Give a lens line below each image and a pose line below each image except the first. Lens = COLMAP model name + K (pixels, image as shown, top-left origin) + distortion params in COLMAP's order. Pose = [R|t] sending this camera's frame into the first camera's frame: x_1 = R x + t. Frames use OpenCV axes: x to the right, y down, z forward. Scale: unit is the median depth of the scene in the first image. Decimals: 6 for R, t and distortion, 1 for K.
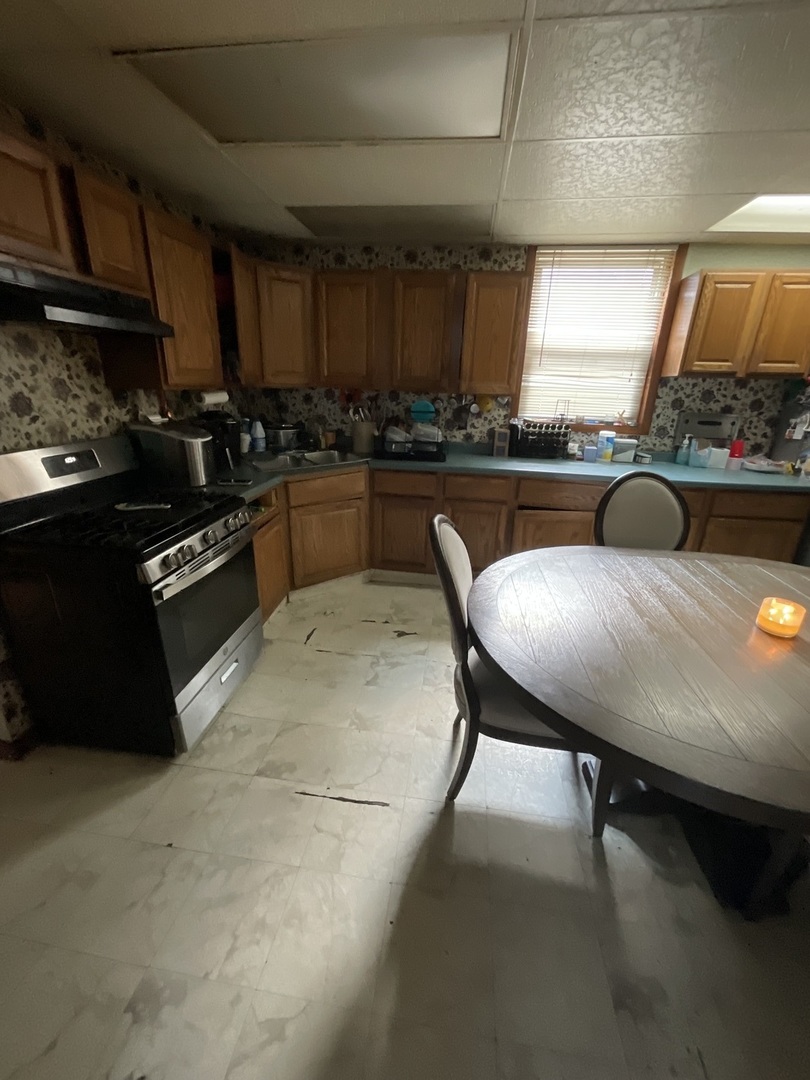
lens RADIAL K [[434.7, 0, 401.3], [0, 434.7, 540.3], [0, 0, 1]] dist [-0.007706, 0.000092]
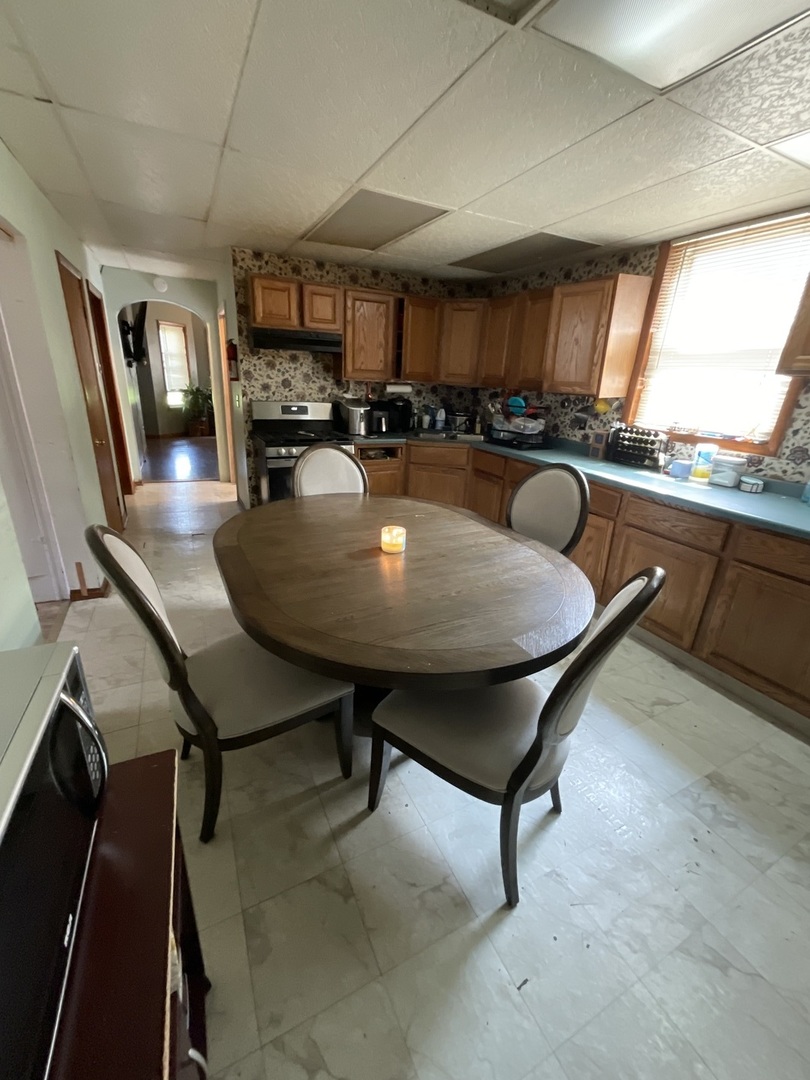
lens RADIAL K [[434.7, 0, 403.7], [0, 434.7, 535.7], [0, 0, 1]] dist [-0.007706, 0.000092]
pose [[0.562651, 0.282587, -0.776897, 0.848411], [-0.317303, 0.941604, 0.112697, 0.000377], [0.763376, 0.183102, 0.619460, 0.091060]]
